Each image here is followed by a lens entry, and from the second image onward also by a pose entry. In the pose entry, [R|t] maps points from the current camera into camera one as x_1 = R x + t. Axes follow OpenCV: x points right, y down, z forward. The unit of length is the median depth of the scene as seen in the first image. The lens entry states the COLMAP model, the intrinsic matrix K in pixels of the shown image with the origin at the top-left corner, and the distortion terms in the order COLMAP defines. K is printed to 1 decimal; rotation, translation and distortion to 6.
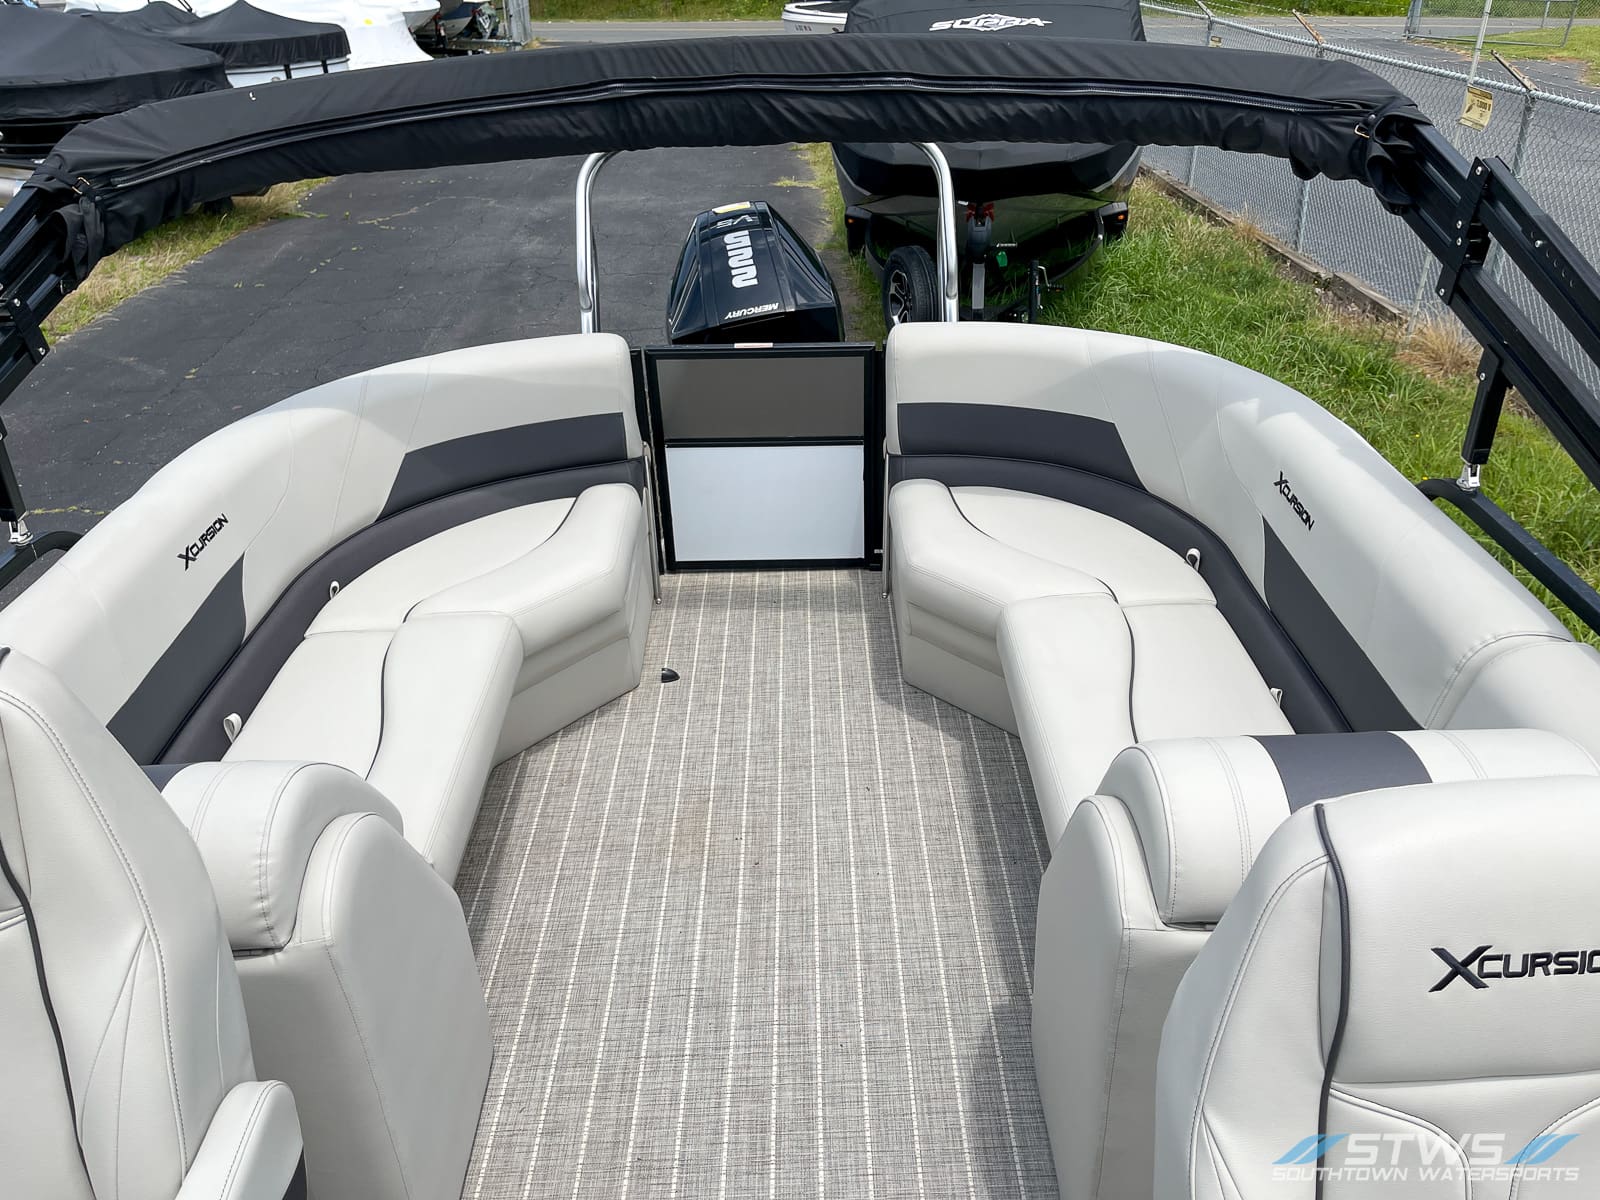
lens RADIAL K [[1215.5, 0, 806.3], [0, 1215.5, 594.3], [0, 0, 1]] dist [0.070317, -0.093217]
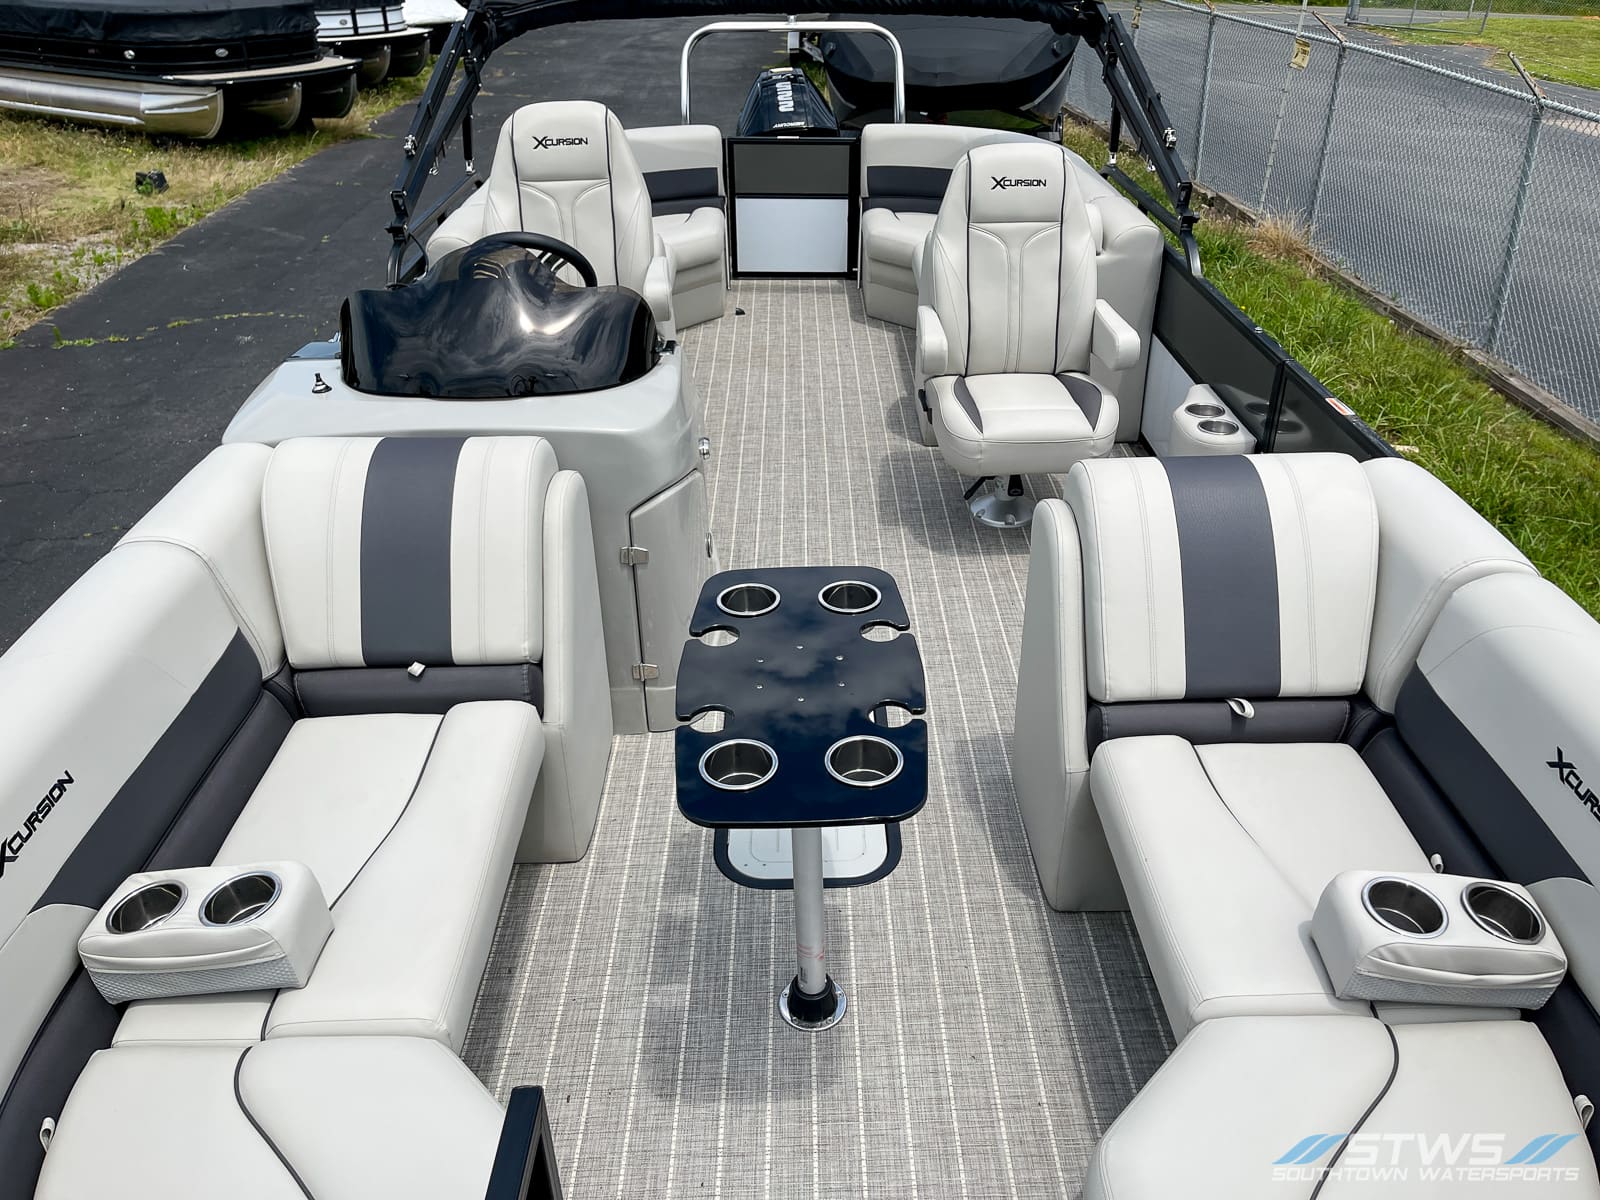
lens RADIAL K [[1215.5, 0, 806.3], [0, 1215.5, 594.3], [0, 0, 1]] dist [0.070317, -0.093217]
pose [[0.999531, 0.024242, 0.018718, -0.044174], [-0.024507, 0.999601, 0.014074, 0.568729], [-0.018369, -0.014526, 0.999726, -1.050575]]
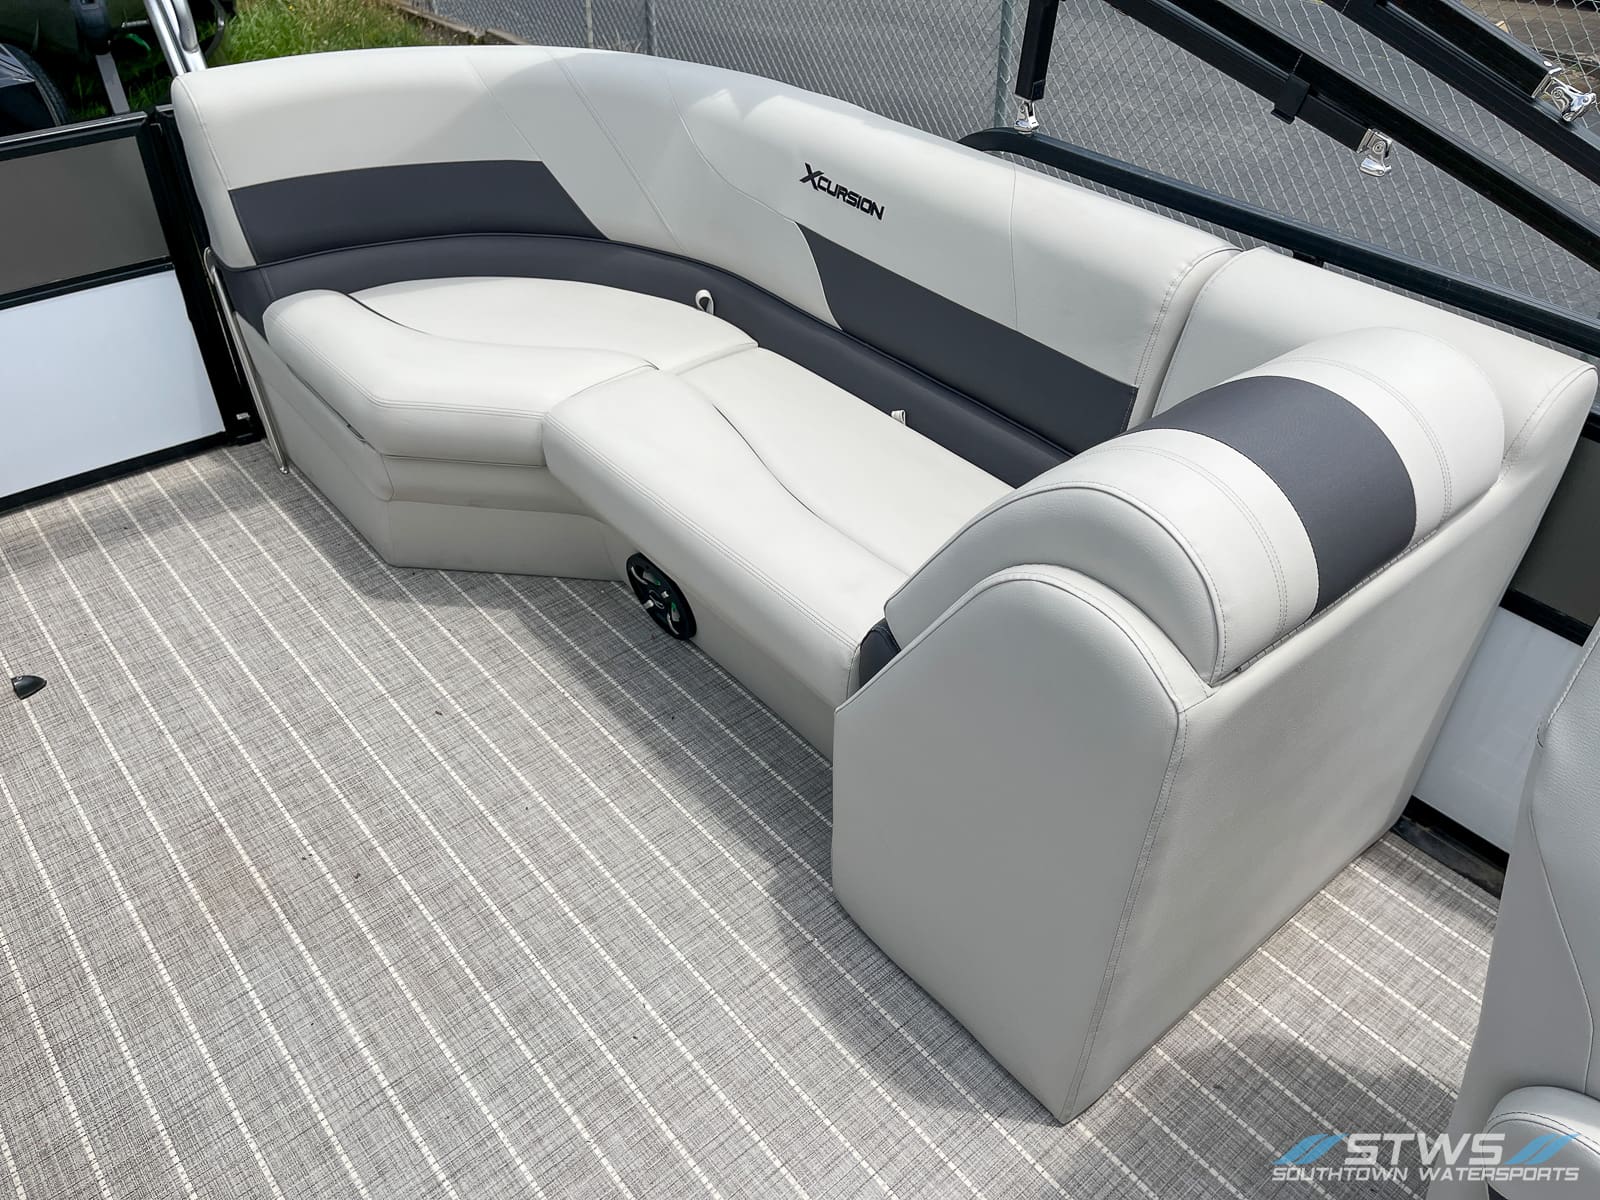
lens RADIAL K [[1215.5, 0, 806.3], [0, 1215.5, 594.3], [0, 0, 1]] dist [0.070317, -0.093217]
pose [[0.767004, -0.357920, 0.532539, -0.154668], [0.276713, 0.933330, 0.228747, -0.015455], [-0.578908, -0.028089, 0.814909, 0.287396]]
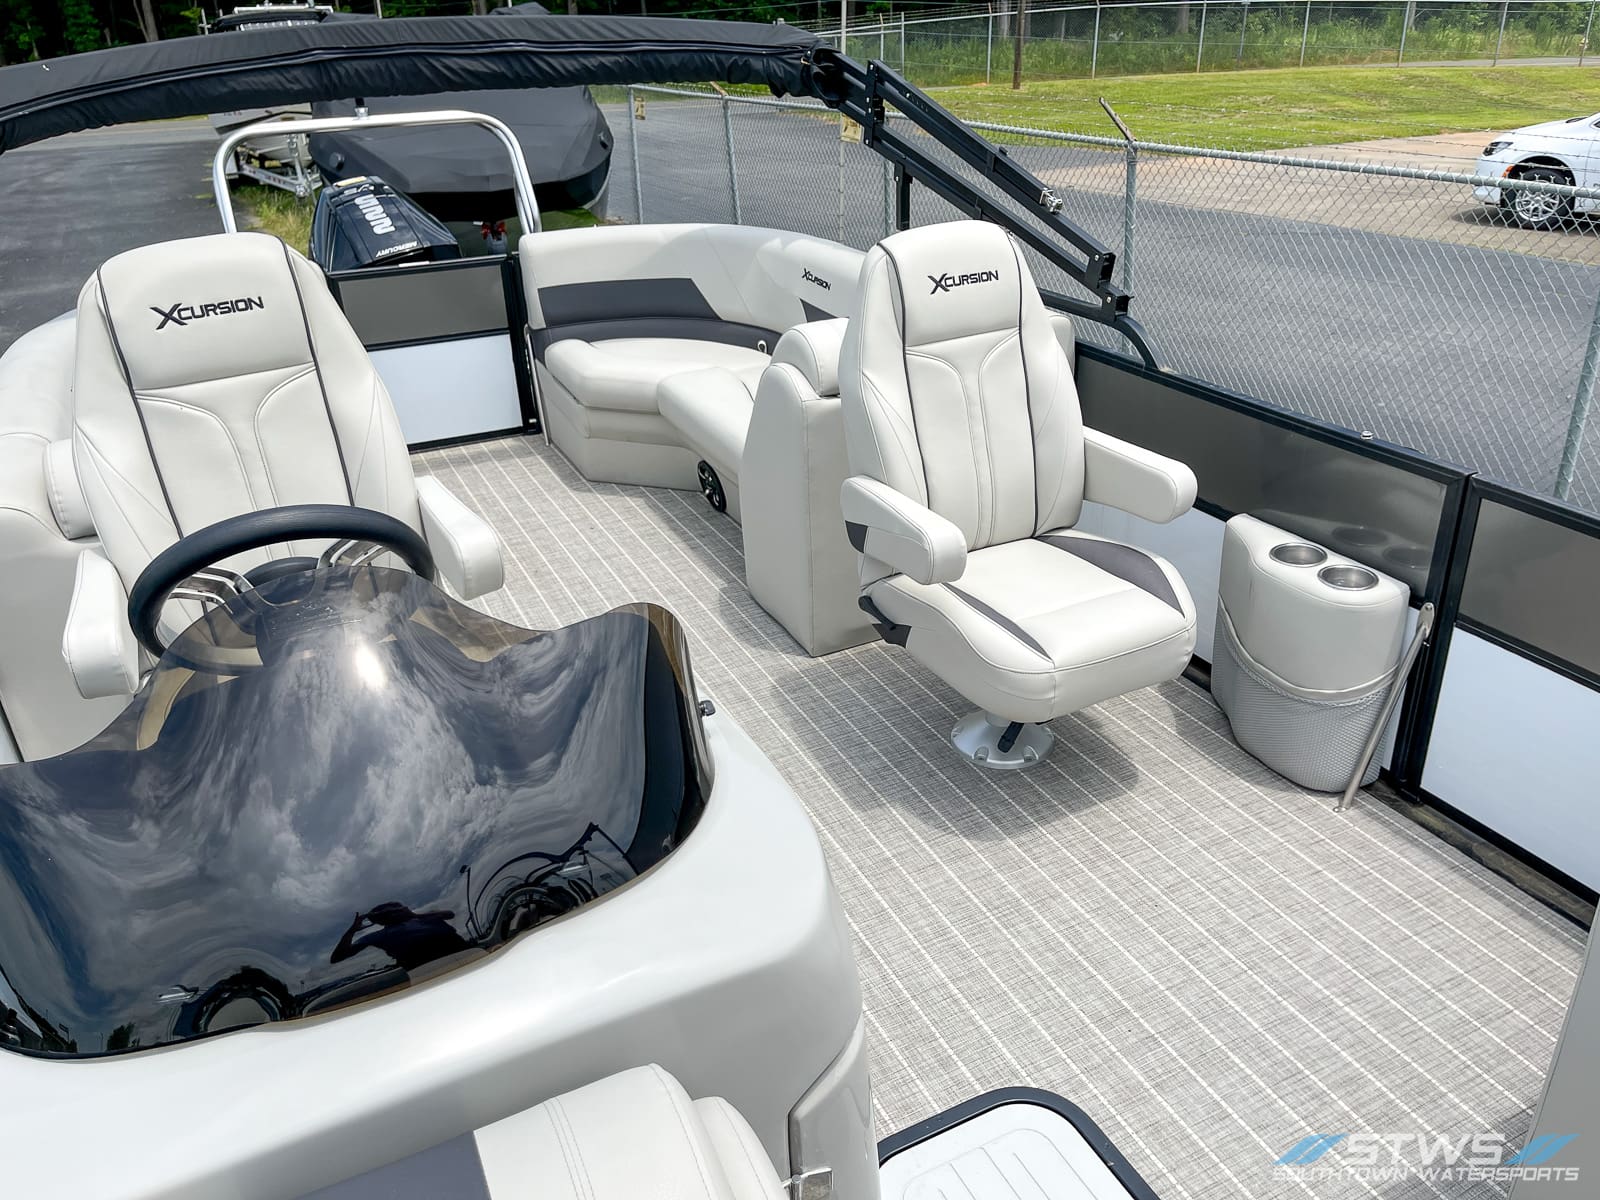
lens RADIAL K [[1215.5, 0, 806.3], [0, 1215.5, 594.3], [0, 0, 1]] dist [0.070317, -0.093217]
pose [[0.902243, -0.191234, 0.386506, -0.309472], [0.216885, 0.975916, -0.023427, 0.343421], [-0.372717, 0.104964, 0.921989, -0.442396]]
